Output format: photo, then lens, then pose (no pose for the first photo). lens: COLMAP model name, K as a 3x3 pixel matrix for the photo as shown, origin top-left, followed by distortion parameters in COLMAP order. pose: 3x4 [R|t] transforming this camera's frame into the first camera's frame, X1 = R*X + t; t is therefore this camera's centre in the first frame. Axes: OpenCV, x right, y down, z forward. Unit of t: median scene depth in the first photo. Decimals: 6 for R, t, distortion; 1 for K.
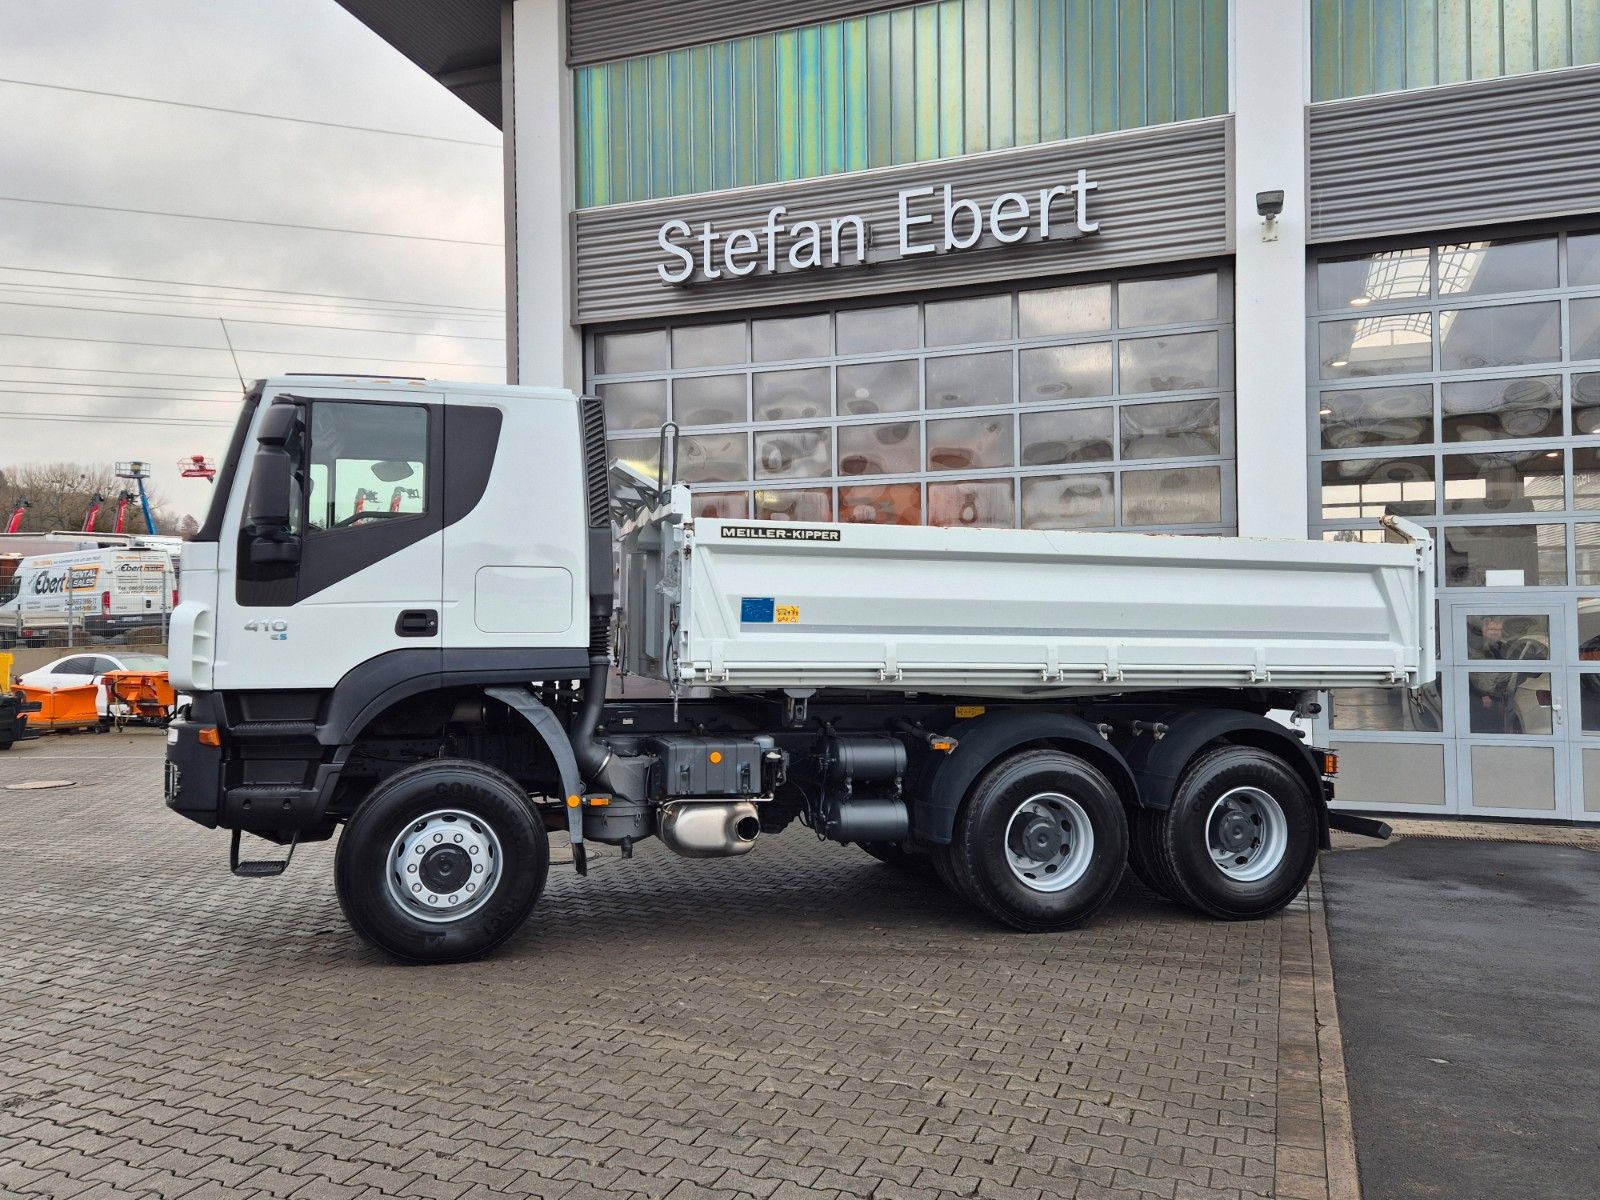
lens RADIAL K [[1243.2, 0, 792.7], [0, 1243.2, 595.6], [0, 0, 1]] dist [0.077617, -0.060040]
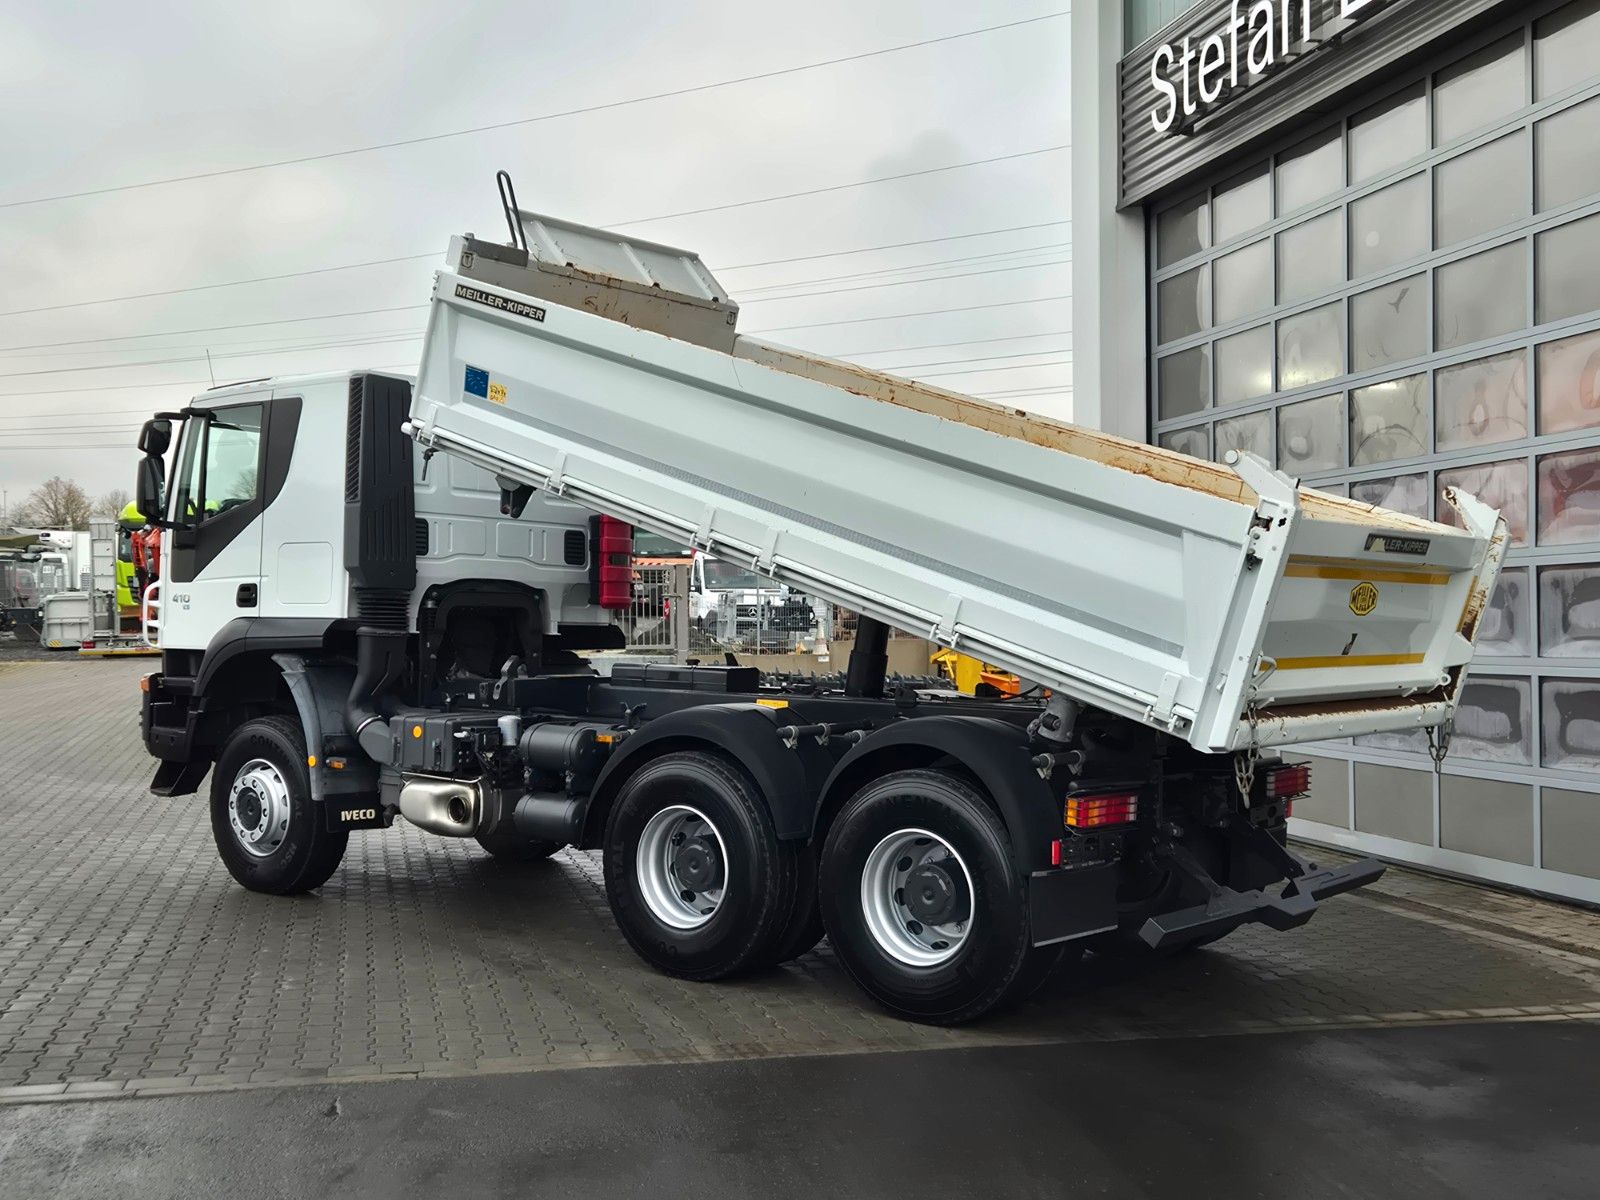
lens RADIAL K [[1760.6, 0, 800.4], [0, 1760.6, 631.8], [0, 0, 1]] dist [0.073221, 0.000000]
pose [[0.569574, 0.008587, -0.821895, 0.694131], [0.015941, 0.999642, 0.021492, 0.014979], [0.821785, -0.025343, 0.569233, 0.256194]]
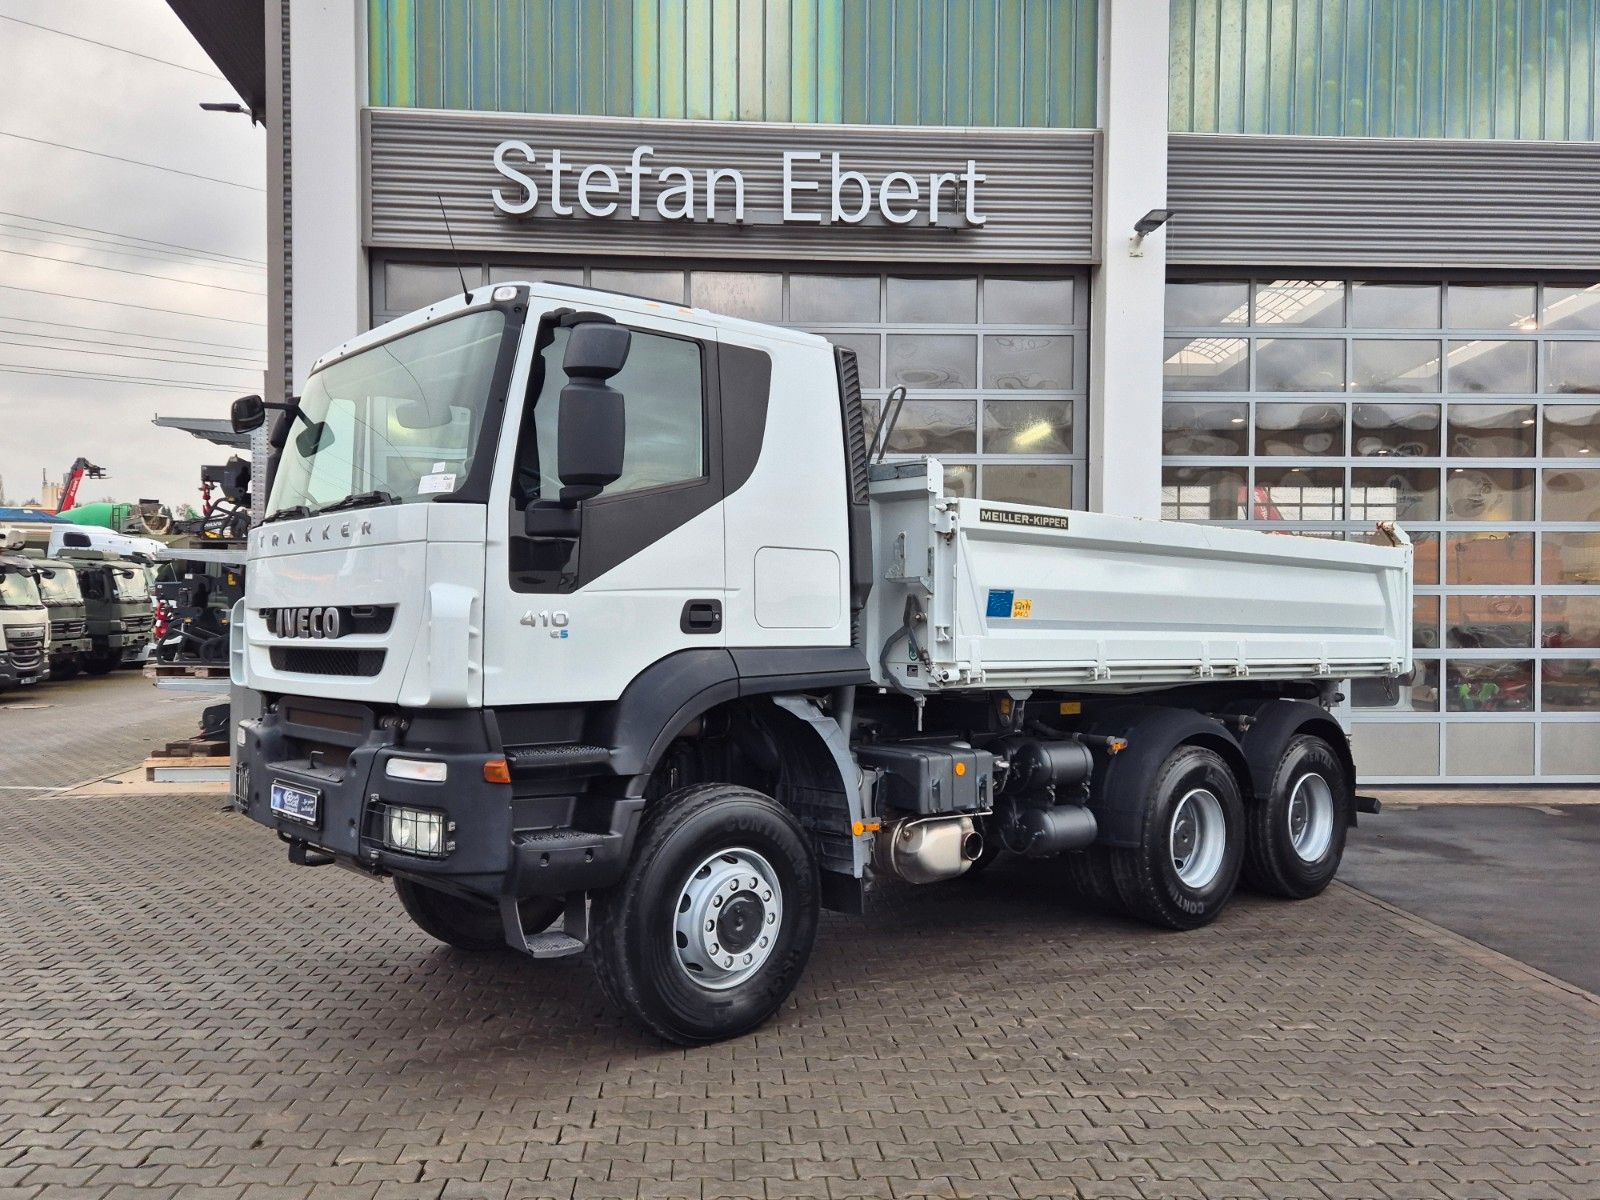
lens RADIAL K [[1243.2, 0, 798.0], [0, 1243.2, 604.7], [0, 0, 1]] dist [0.077617, -0.060040]
pose [[0.909816, 0.010506, 0.414879, -0.298970], [-0.020007, 0.999628, 0.018560, -0.000633], [-0.414530, -0.025187, 0.909687, 0.135181]]
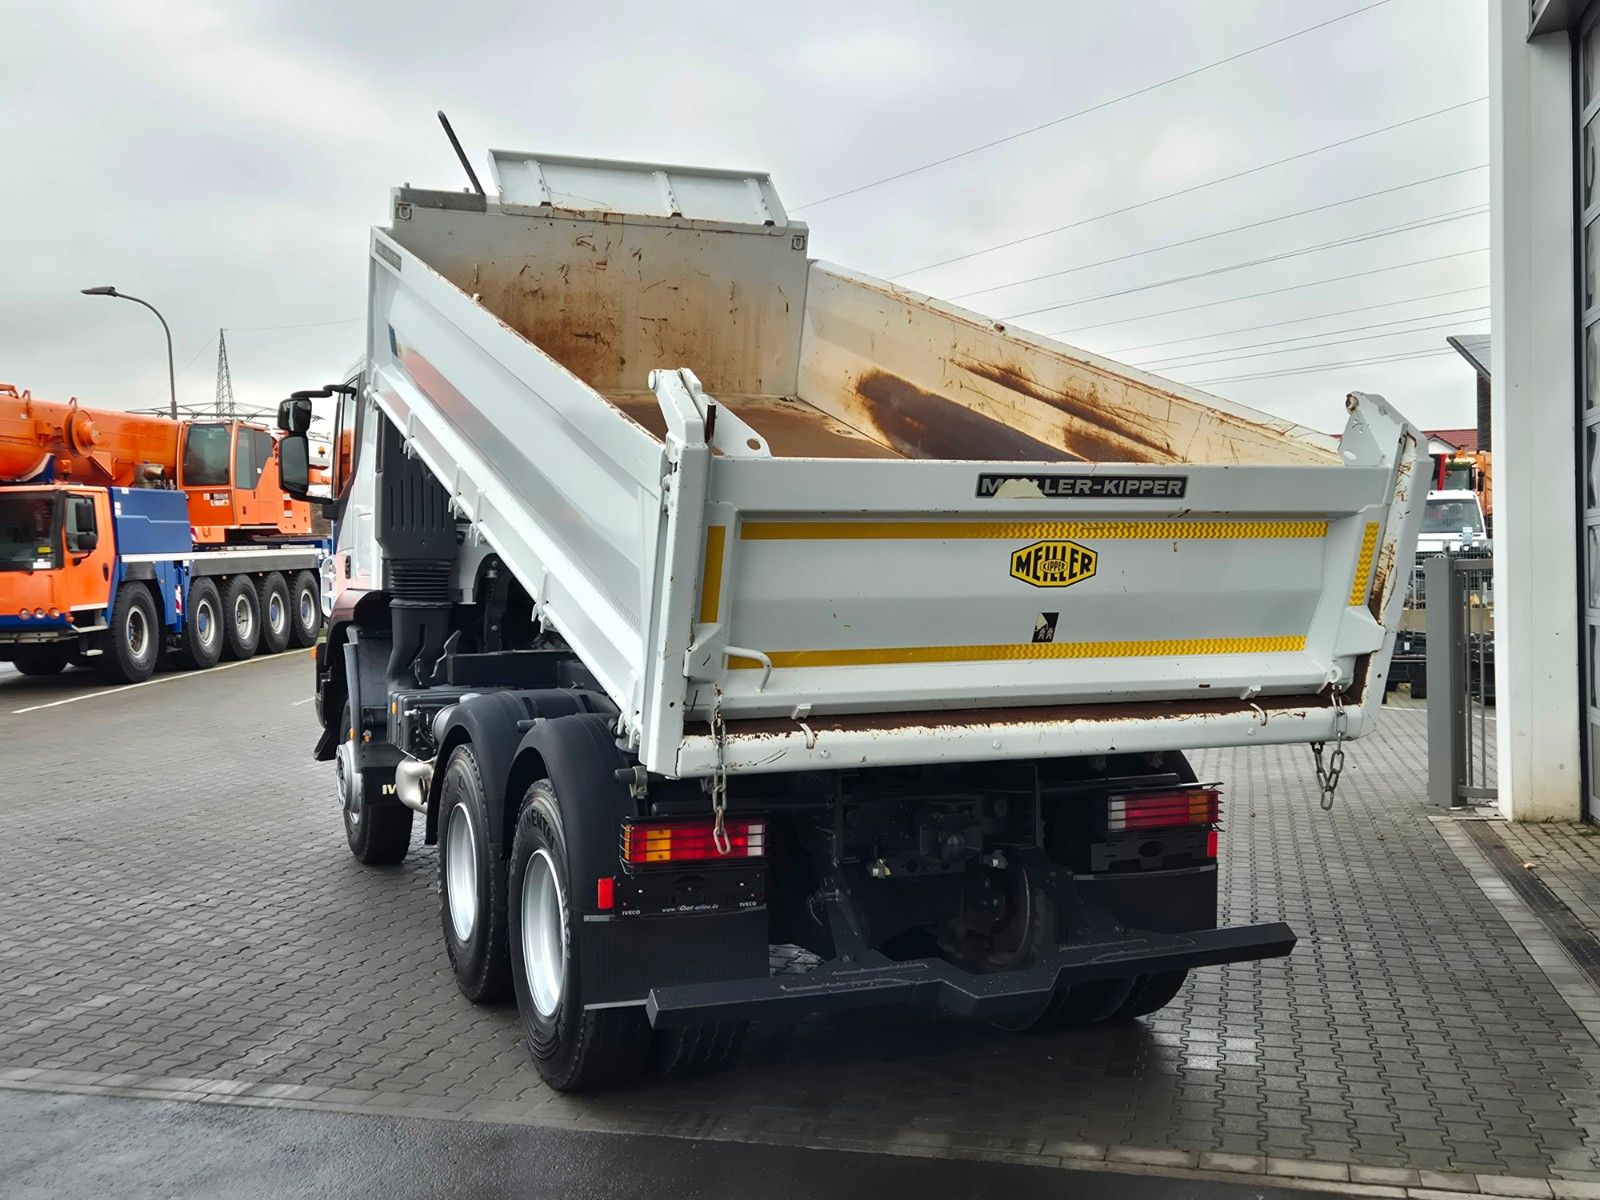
lens RADIAL K [[1760.6, 0, 795.1], [0, 1760.6, 622.1], [0, 0, 1]] dist [0.073221, 0.000000]
pose [[0.106892, 0.028975, -0.993848, 0.723872], [0.034997, 0.998846, 0.032885, 0.017658], [0.993655, -0.038297, 0.105755, 0.647452]]
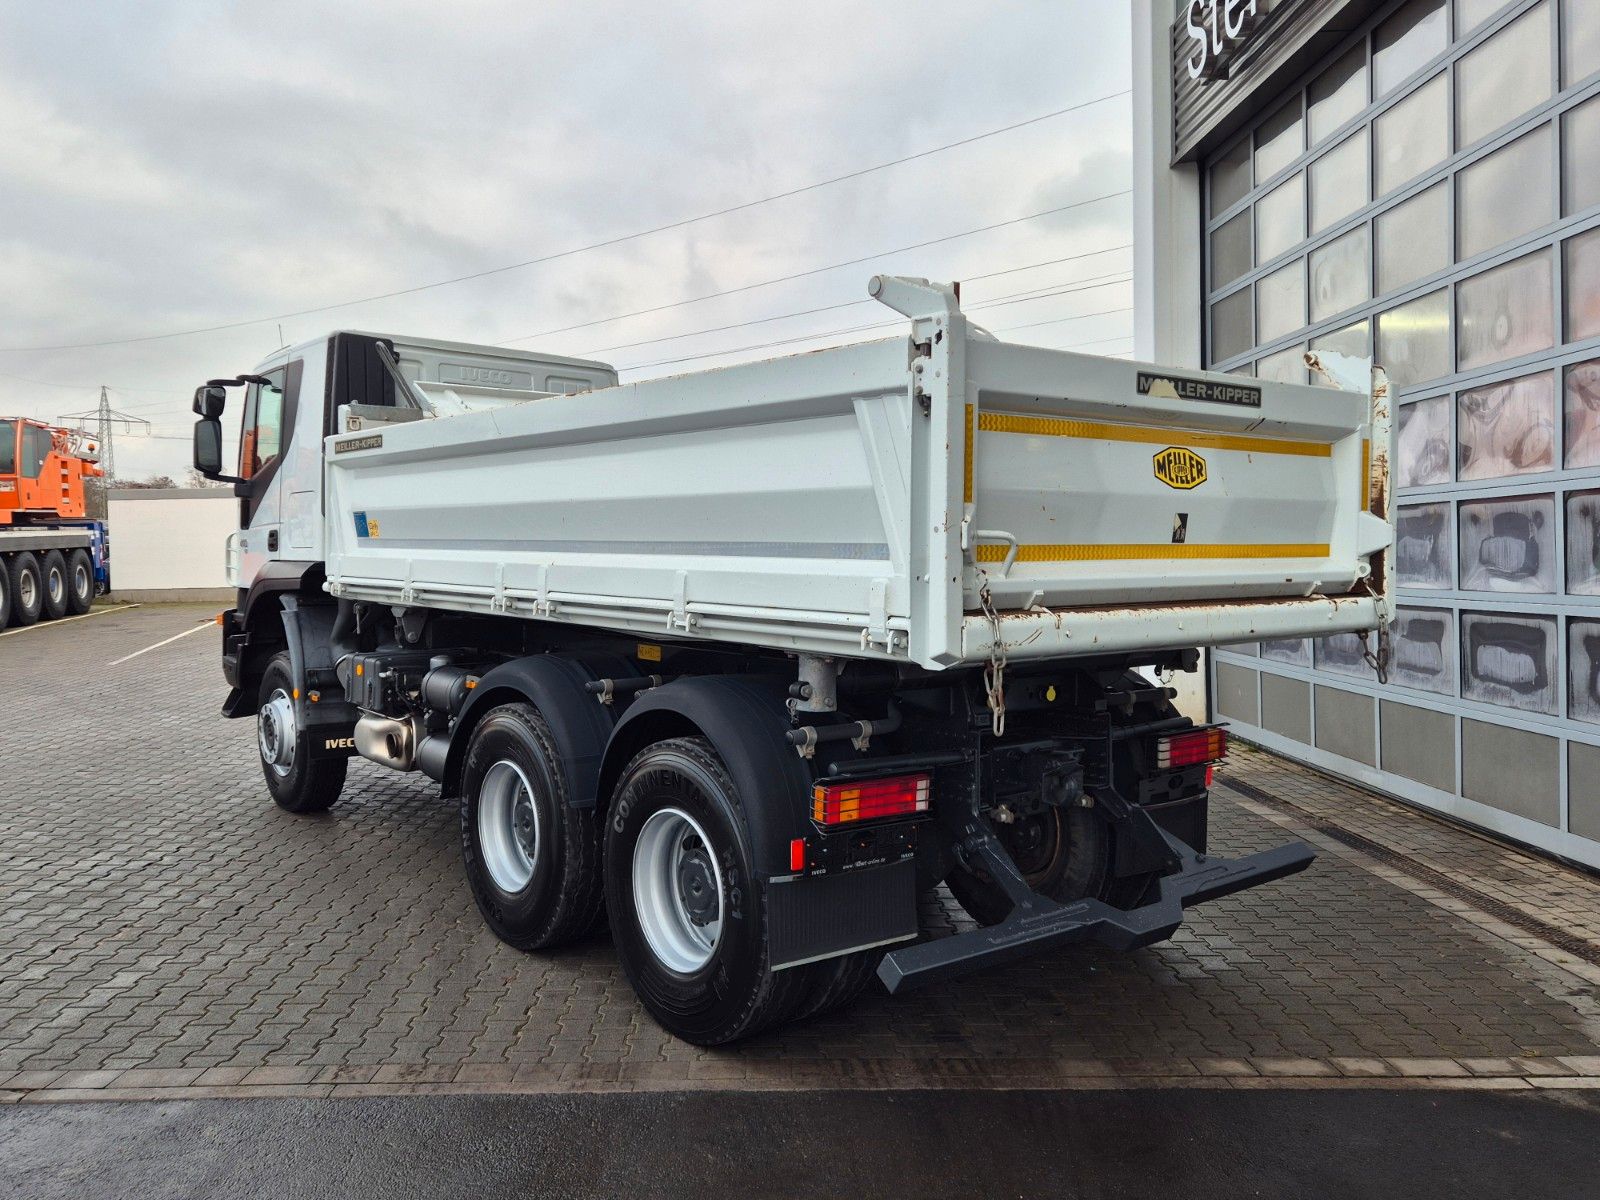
lens RADIAL K [[1255.9, 0, 786.0], [0, 1255.9, 579.2], [0, 0, 1]] dist [0.078644, -0.058821]
pose [[0.373578, 0.019355, -0.927397, 0.574257], [0.027843, 0.999098, 0.032067, 0.017978], [0.927181, -0.037801, 0.372702, 0.523530]]
